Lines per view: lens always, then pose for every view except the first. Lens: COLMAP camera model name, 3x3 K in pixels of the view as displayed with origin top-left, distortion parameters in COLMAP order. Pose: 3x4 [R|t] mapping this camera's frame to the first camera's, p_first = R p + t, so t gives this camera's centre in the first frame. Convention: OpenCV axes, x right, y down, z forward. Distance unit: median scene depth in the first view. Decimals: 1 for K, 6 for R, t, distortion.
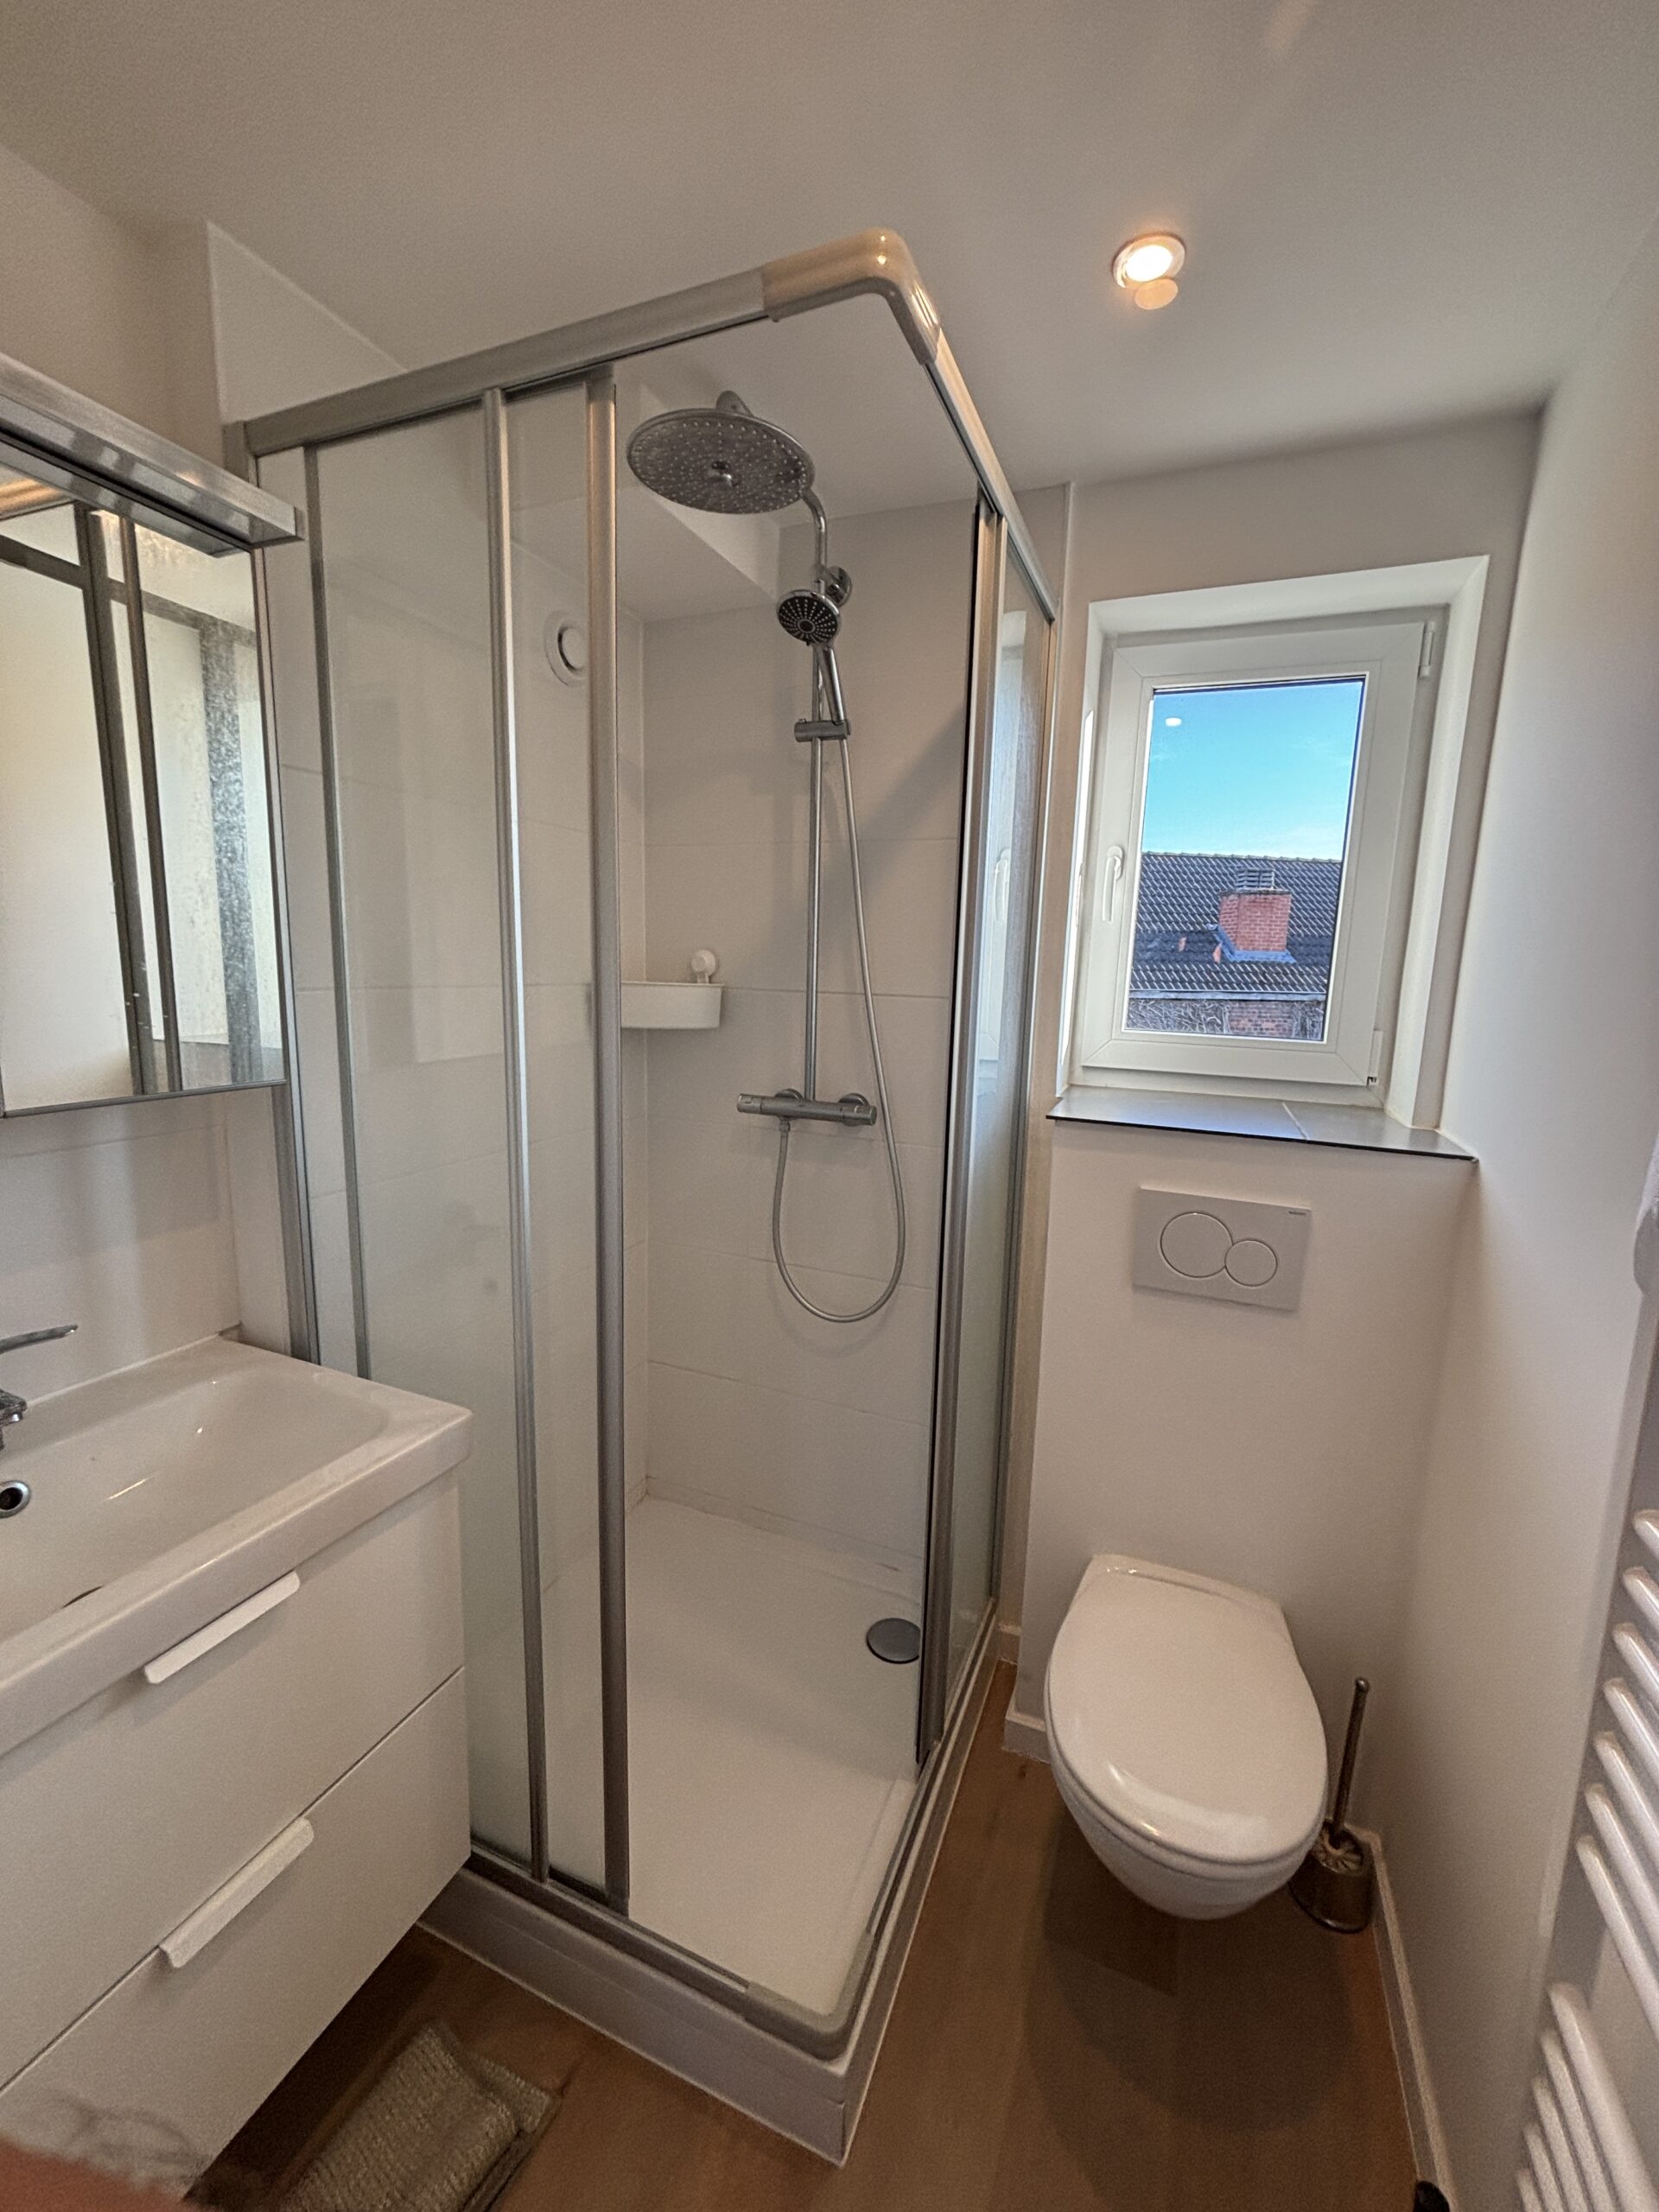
lens RADIAL K [[888.7, 0, 835.8], [0, 888.7, 1111.0], [0, 0, 1]] dist [-0.002011, -0.000229]
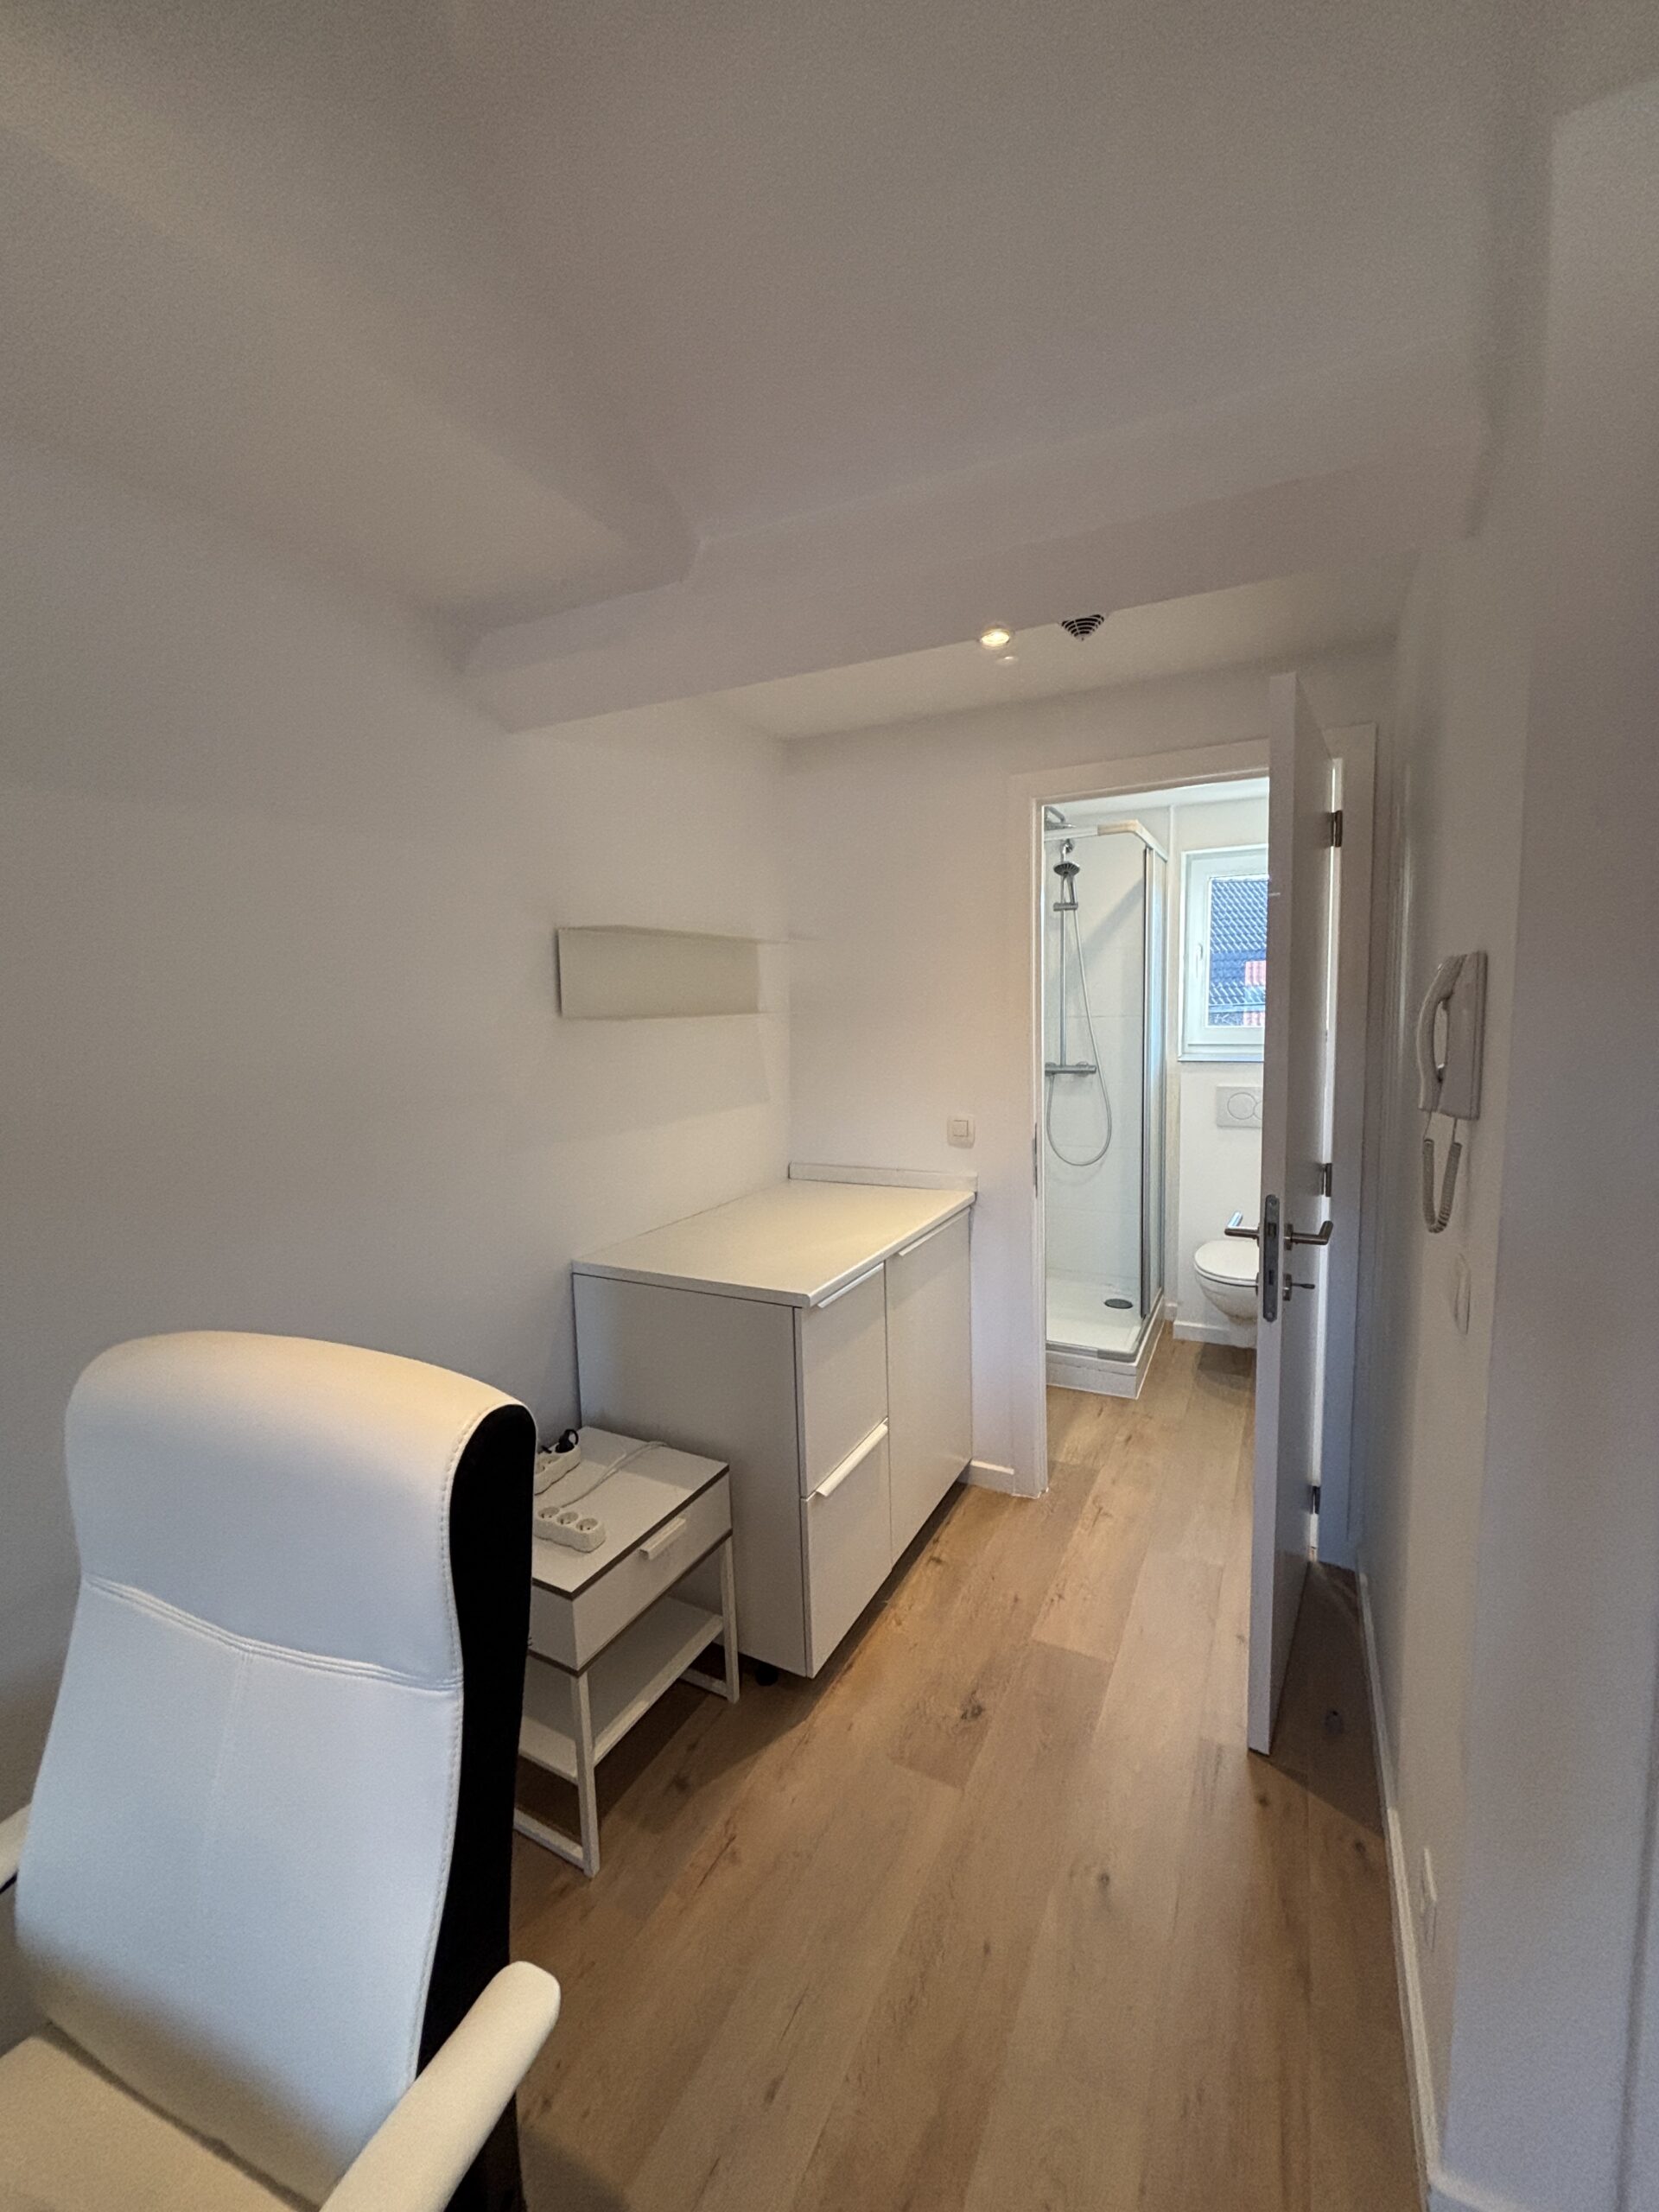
lens RADIAL K [[888.7, 0, 826.7], [0, 888.7, 1107.8], [0, 0, 1]] dist [-0.002011, -0.000229]
pose [[0.994758, -0.050118, -0.089137, -0.436935], [0.046308, 0.997944, -0.044305, 0.168569], [0.091174, 0.039945, 0.995034, -1.300809]]
